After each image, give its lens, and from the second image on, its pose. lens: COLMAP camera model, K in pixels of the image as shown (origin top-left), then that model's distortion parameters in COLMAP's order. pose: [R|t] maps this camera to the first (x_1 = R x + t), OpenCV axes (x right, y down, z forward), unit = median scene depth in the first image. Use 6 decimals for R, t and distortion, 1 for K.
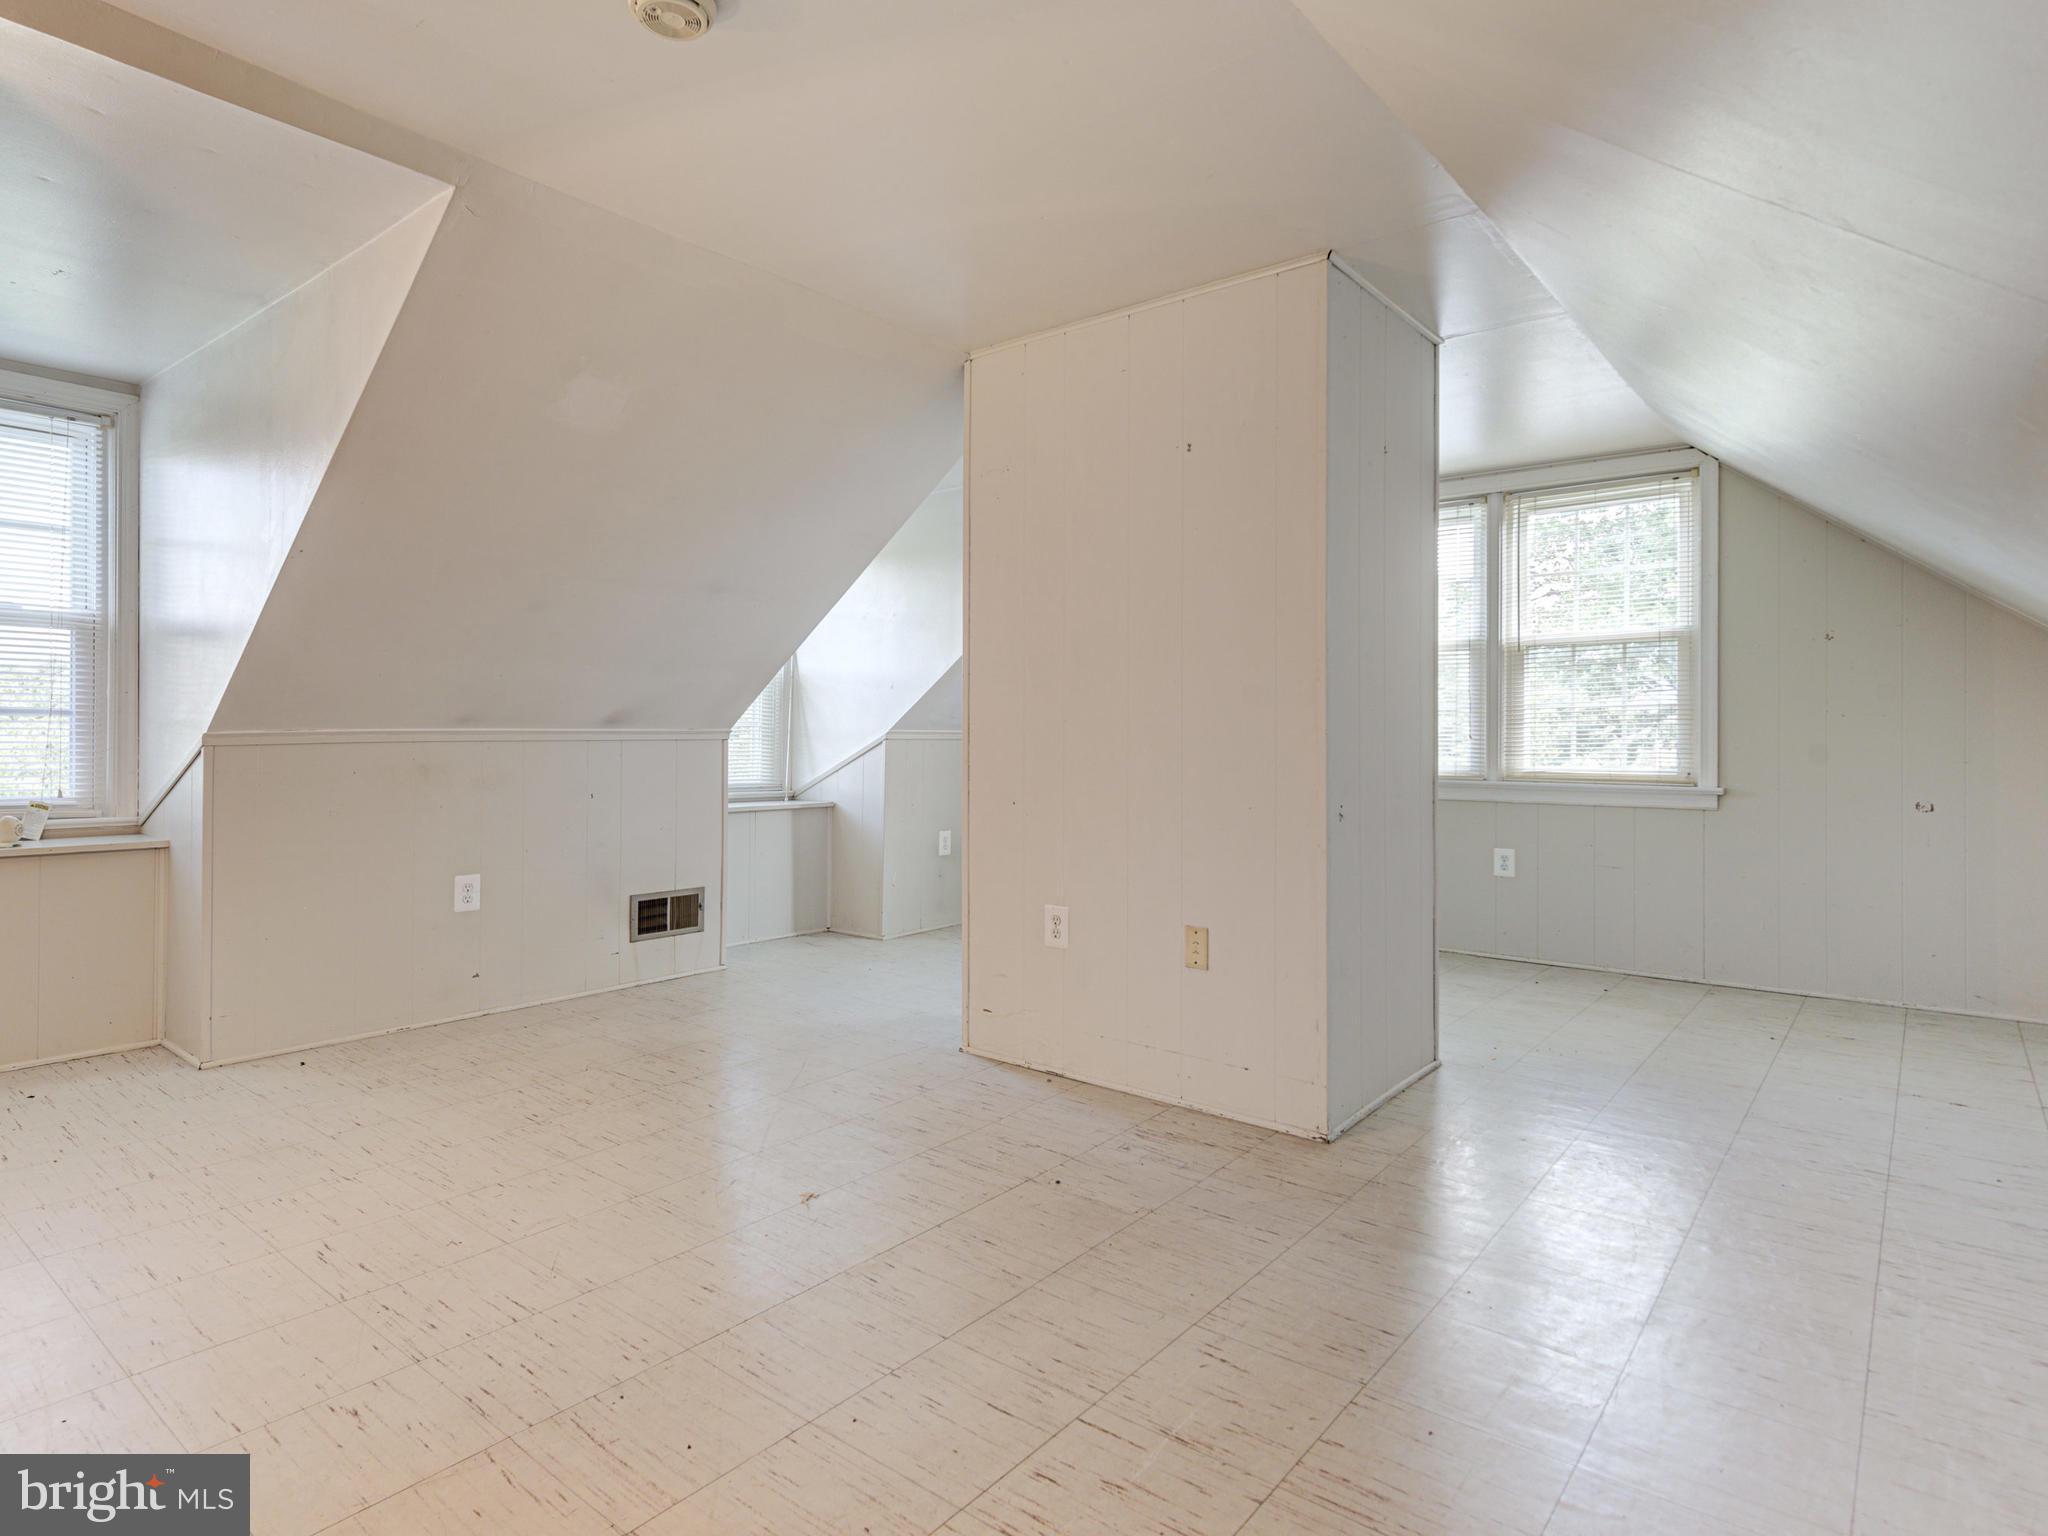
lens RADIAL K [[1119.7, 0, 1025.9], [0, 1119.7, 730.1], [0, 0, 1]] dist [0.012594, -0.000343]
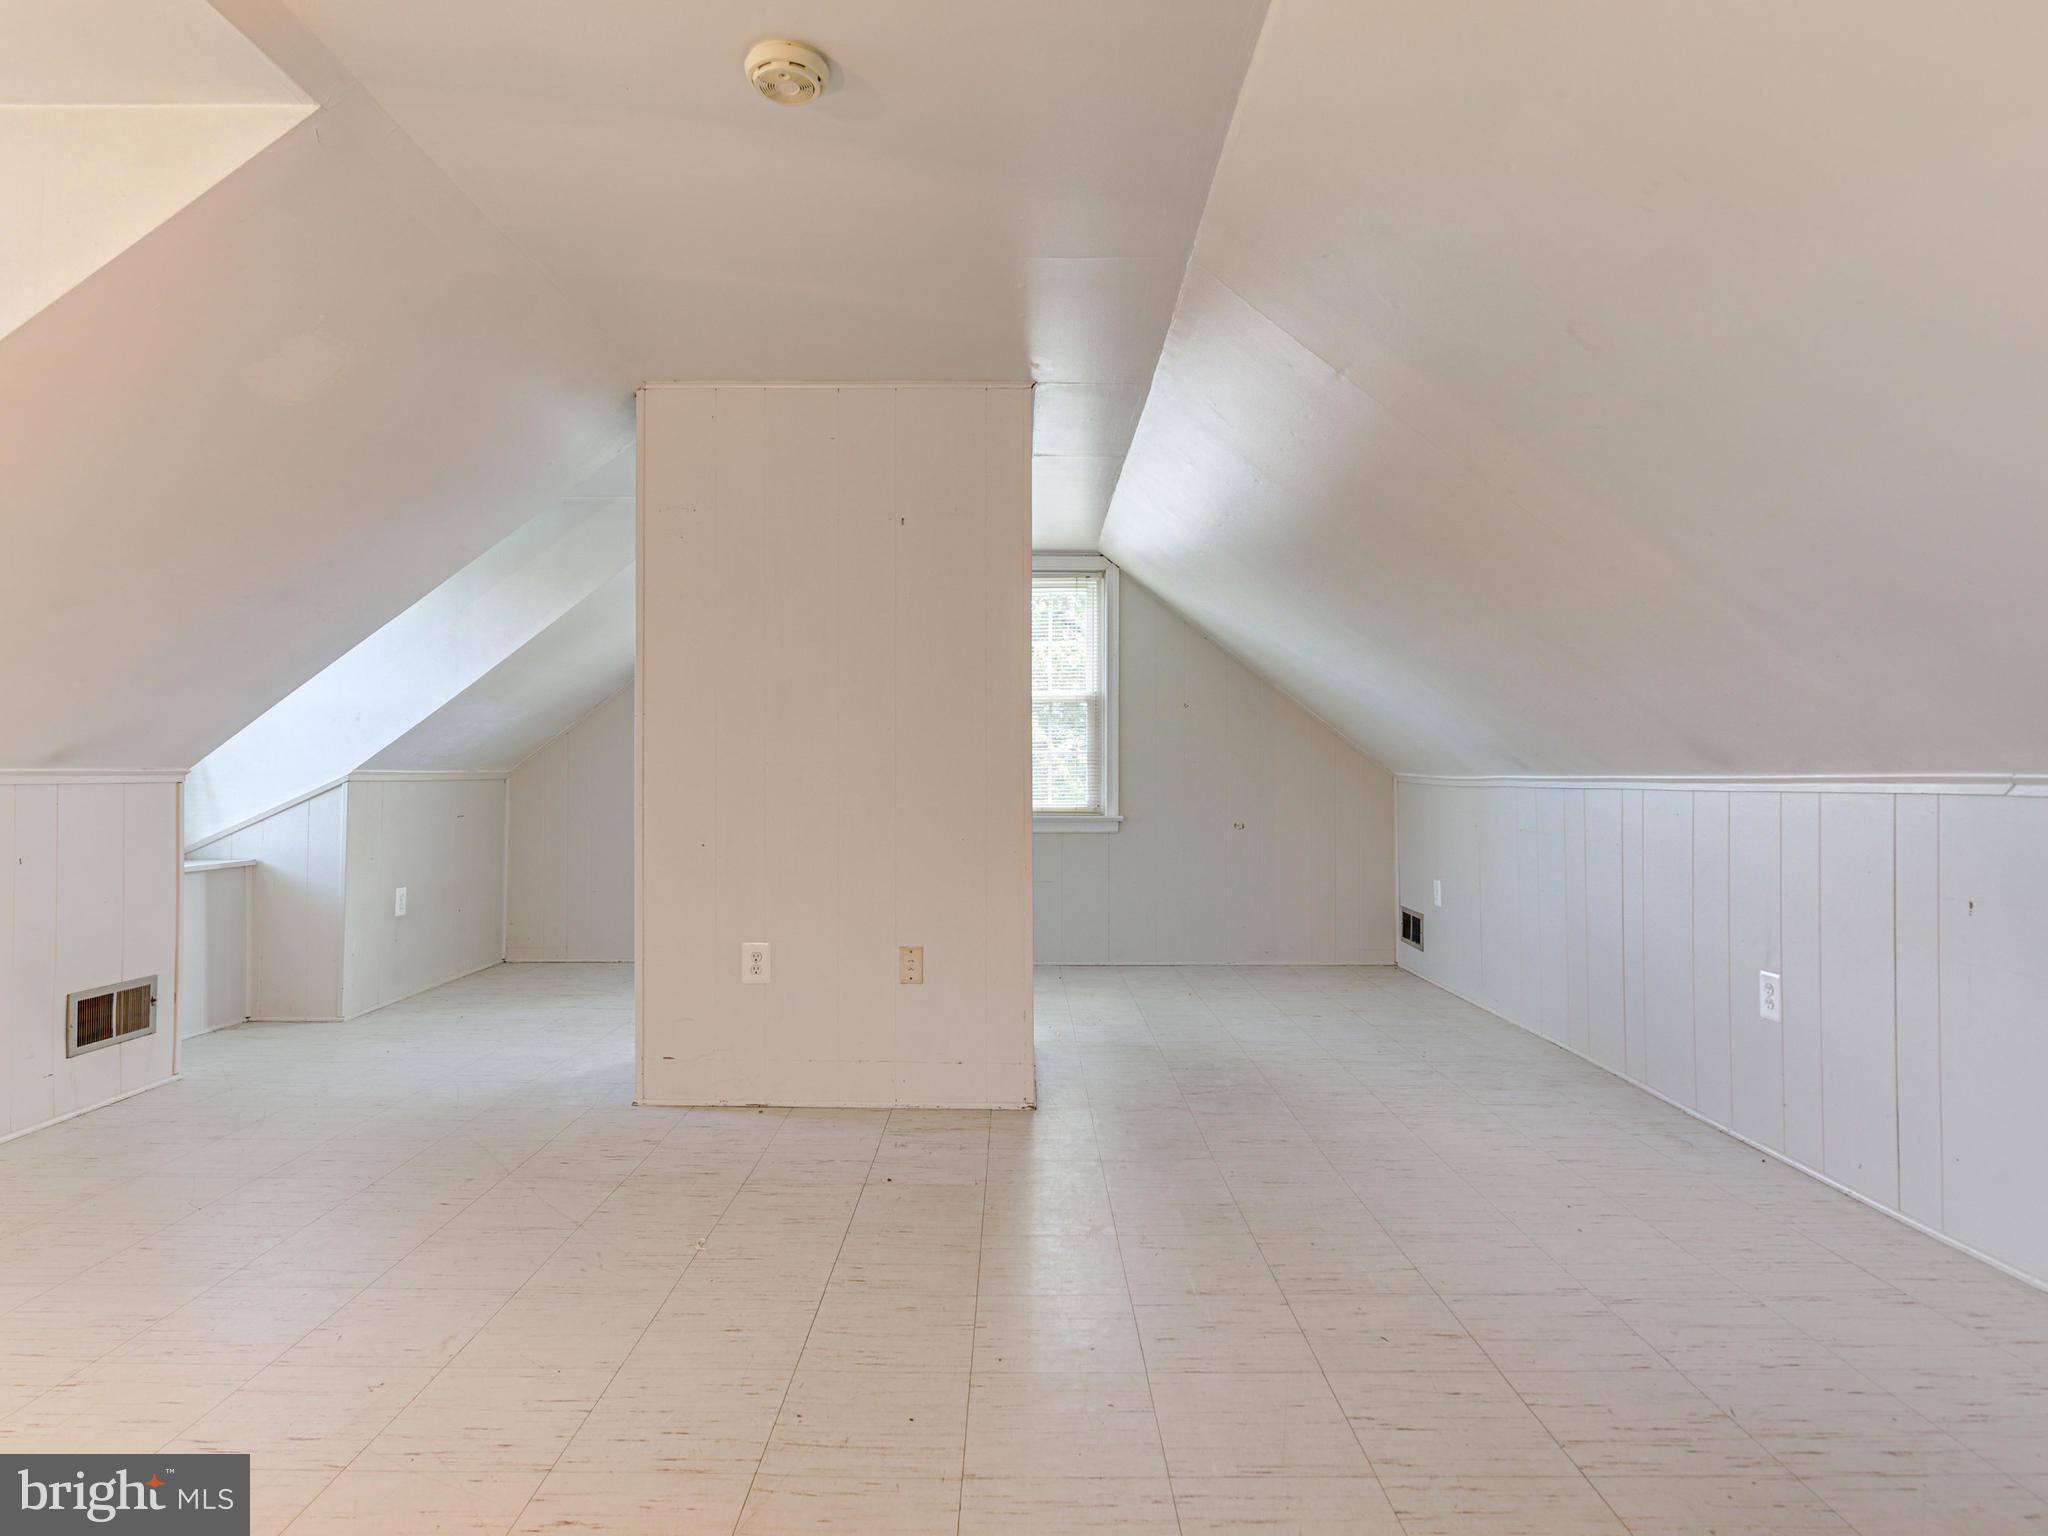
lens RADIAL K [[1151.8, 0, 1024.0], [0, 1151.8, 768.0], [0, 0, 1]] dist [0.005631, 0.000289]
pose [[0.781678, 0.004222, 0.623668, -0.326057], [-0.003439, 0.999991, -0.002459, -0.001481], [-0.623673, -0.000222, 0.781686, 0.013831]]
